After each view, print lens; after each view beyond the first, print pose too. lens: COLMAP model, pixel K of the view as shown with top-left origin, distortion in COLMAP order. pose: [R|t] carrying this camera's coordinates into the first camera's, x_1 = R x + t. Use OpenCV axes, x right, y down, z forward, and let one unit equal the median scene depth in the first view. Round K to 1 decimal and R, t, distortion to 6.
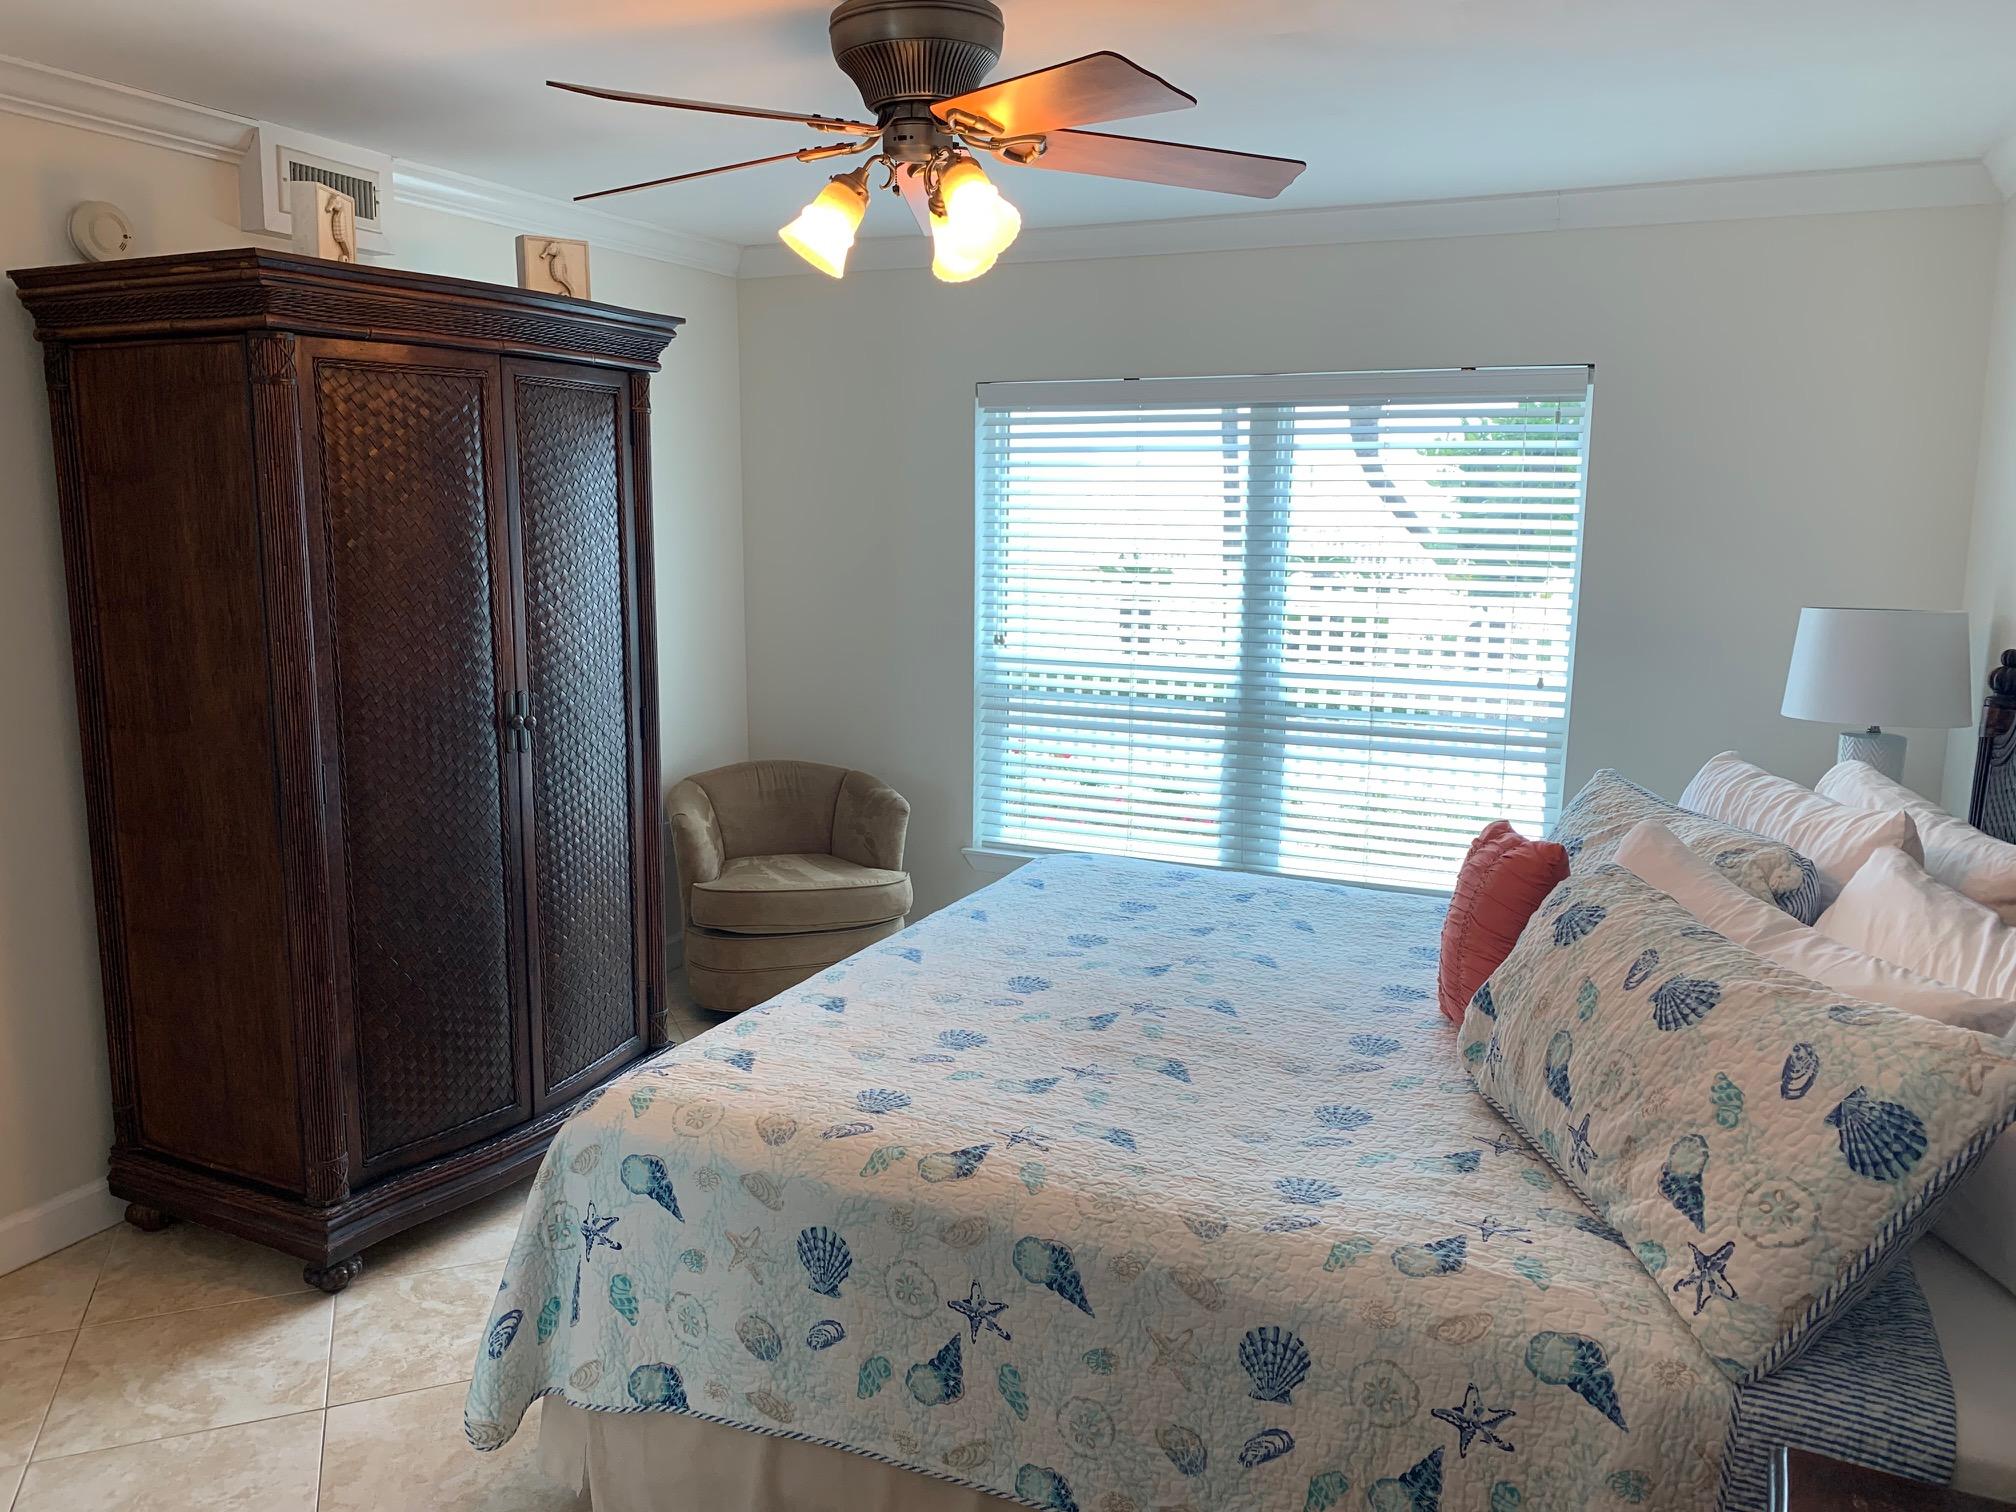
lens RADIAL K [[1535.7, 0, 986.1], [0, 1535.7, 755.0], [0, 0, 1]] dist [0.051843, -0.083048]
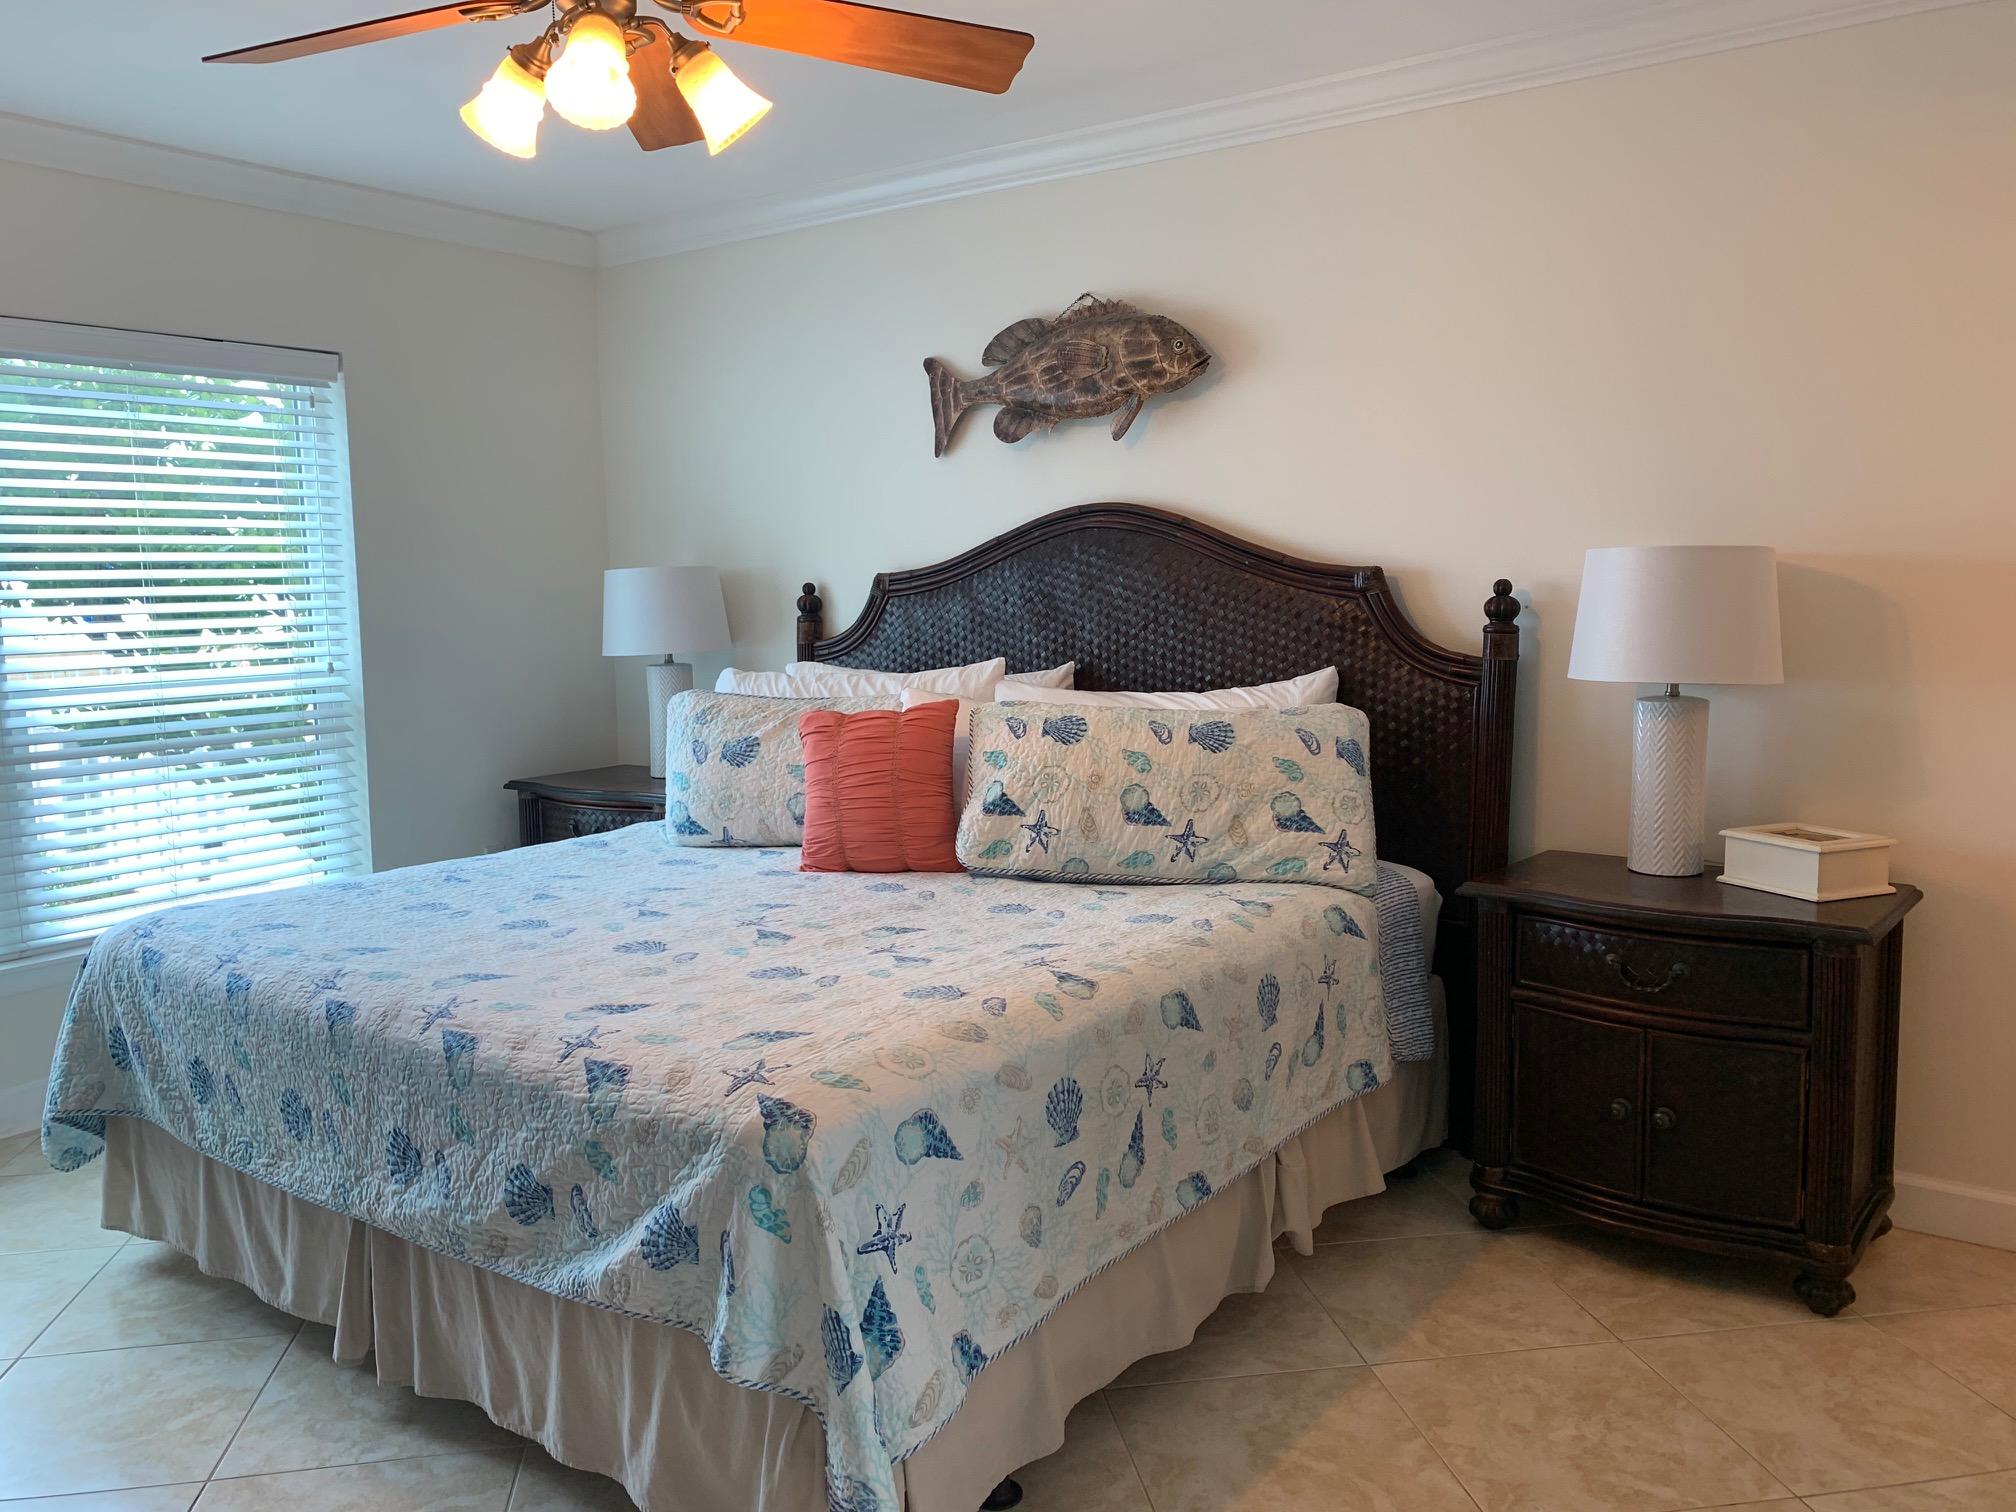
lens RADIAL K [[1535.7, 0, 986.1], [0, 1535.7, 755.0], [0, 0, 1]] dist [0.051843, -0.083048]
pose [[0.194825, -0.120753, 0.973377, -1.098664], [0.175887, 0.980608, 0.086445, -0.006644], [-0.964939, 0.154362, 0.212285, 0.795992]]
